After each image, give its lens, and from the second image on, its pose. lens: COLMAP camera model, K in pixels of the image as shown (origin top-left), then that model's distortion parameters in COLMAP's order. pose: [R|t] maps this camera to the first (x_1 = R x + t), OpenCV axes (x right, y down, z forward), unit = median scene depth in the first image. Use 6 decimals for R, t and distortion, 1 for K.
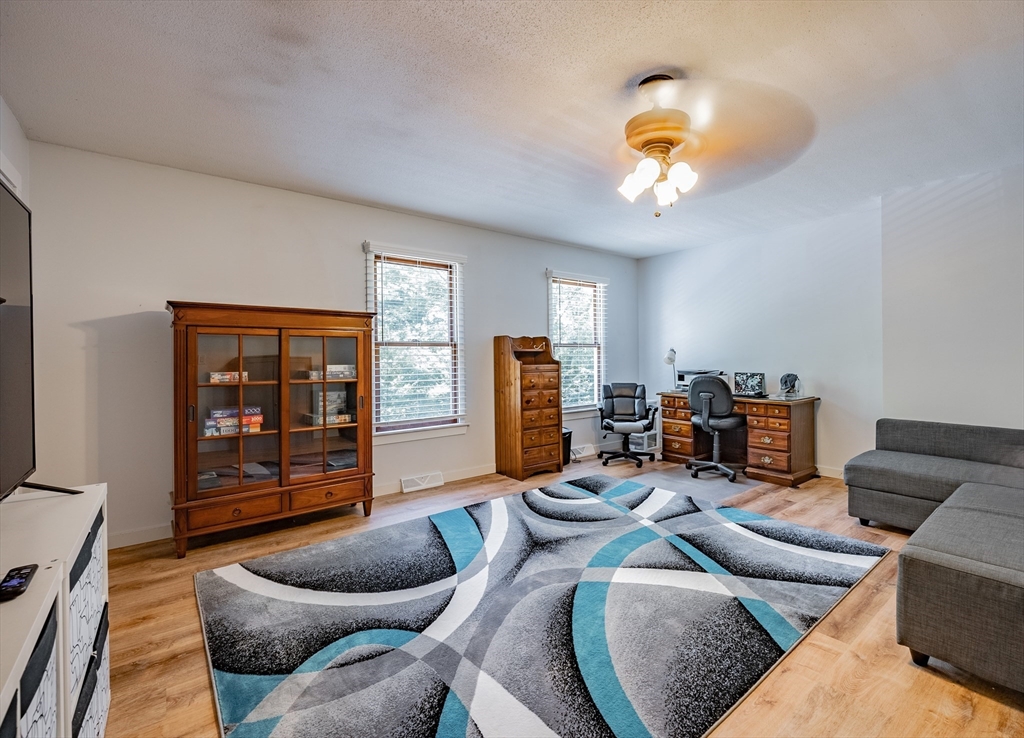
lens RADIAL K [[462.2, 0, 544.8], [0, 462.2, 368.6], [0, 0, 1]] dist [0.000893, 0.000201]
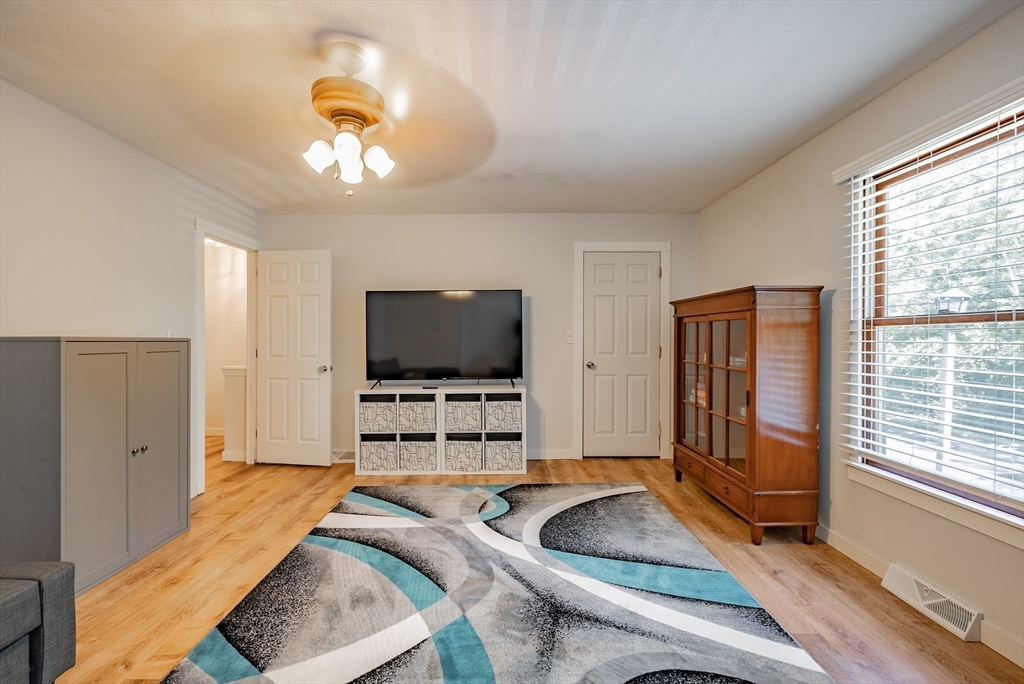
lens RADIAL K [[424.7, 0, 503.3], [0, 424.7, 337.5], [0, 0, 1]] dist [-0.001243, -0.000203]
pose [[-0.639605, 0.007224, -0.768670, 0.527915], [-0.017319, 0.999567, 0.023804, -0.052473], [0.768508, 0.028538, -0.639203, 1.326594]]
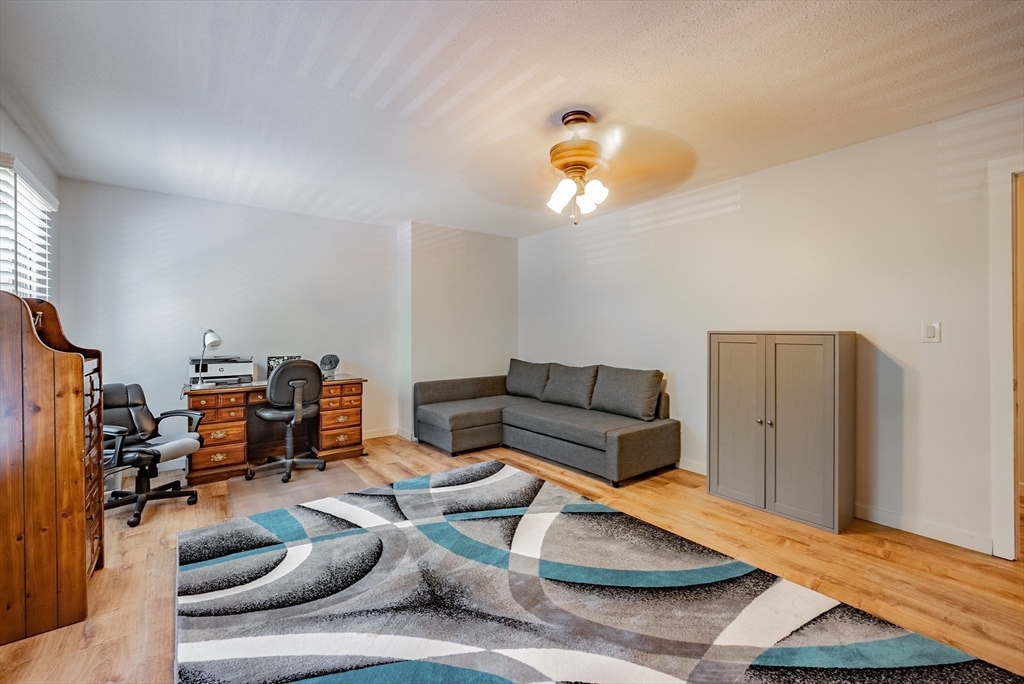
lens RADIAL K [[421.6, 0, 509.4], [0, 421.6, 341.8], [0, 0, 1]] dist [-0.001158, -0.000391]
pose [[0.039112, -0.014688, 0.999127, -0.652473], [0.031334, 0.999418, 0.013465, -0.028926], [-0.998743, 0.030780, 0.039549, 0.840237]]
